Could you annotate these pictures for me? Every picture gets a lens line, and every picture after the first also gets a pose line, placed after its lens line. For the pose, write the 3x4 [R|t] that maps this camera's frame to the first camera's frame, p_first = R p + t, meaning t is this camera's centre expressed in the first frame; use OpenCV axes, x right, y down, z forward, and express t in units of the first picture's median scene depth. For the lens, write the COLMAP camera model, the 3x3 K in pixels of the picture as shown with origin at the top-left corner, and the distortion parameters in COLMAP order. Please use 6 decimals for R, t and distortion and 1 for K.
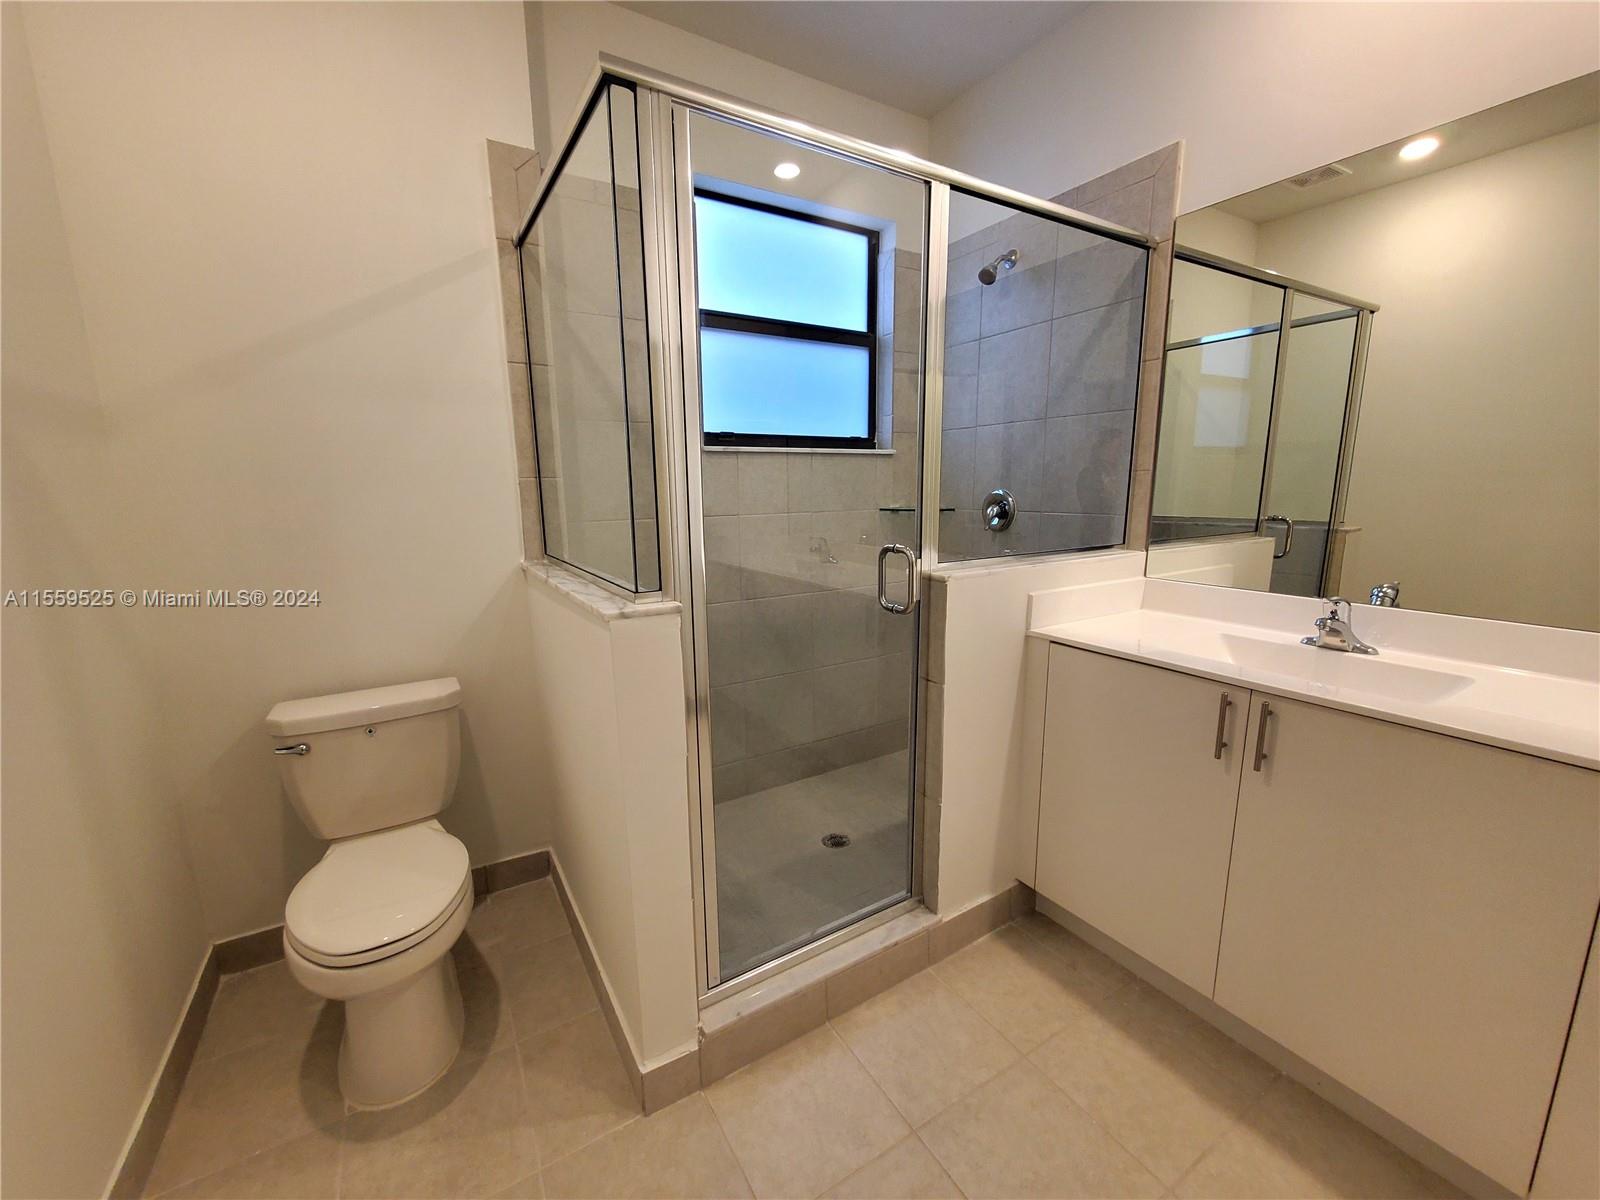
lens RADIAL K [[636.2, 0, 794.7], [0, 636.2, 608.2], [0, 0, 1]] dist [0.000774, -0.000716]
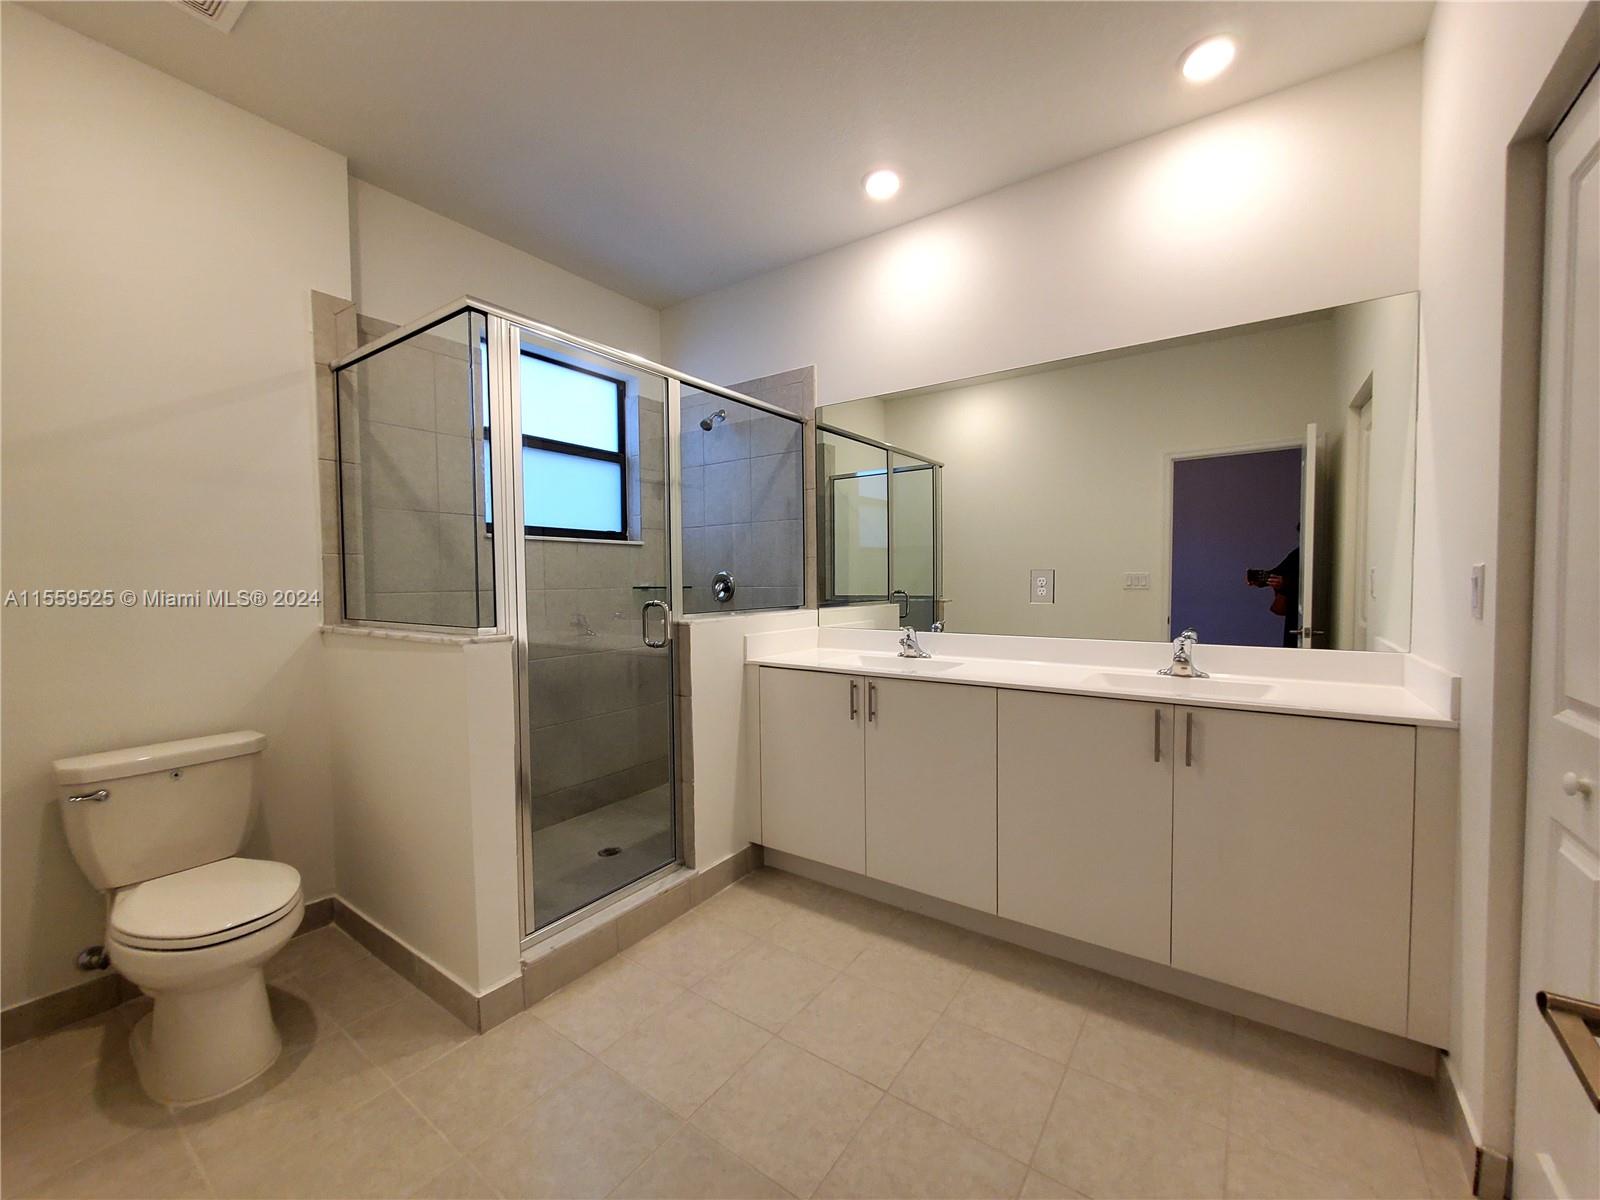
lens RADIAL K [[636.2, 0, 807.6], [0, 636.2, 599.2], [0, 0, 1]] dist [0.000774, -0.000716]
pose [[0.910402, -0.010037, 0.413603, -0.113316], [0.077505, 0.986145, -0.146668, 0.123155], [-0.406401, 0.165583, 0.898566, -0.415535]]
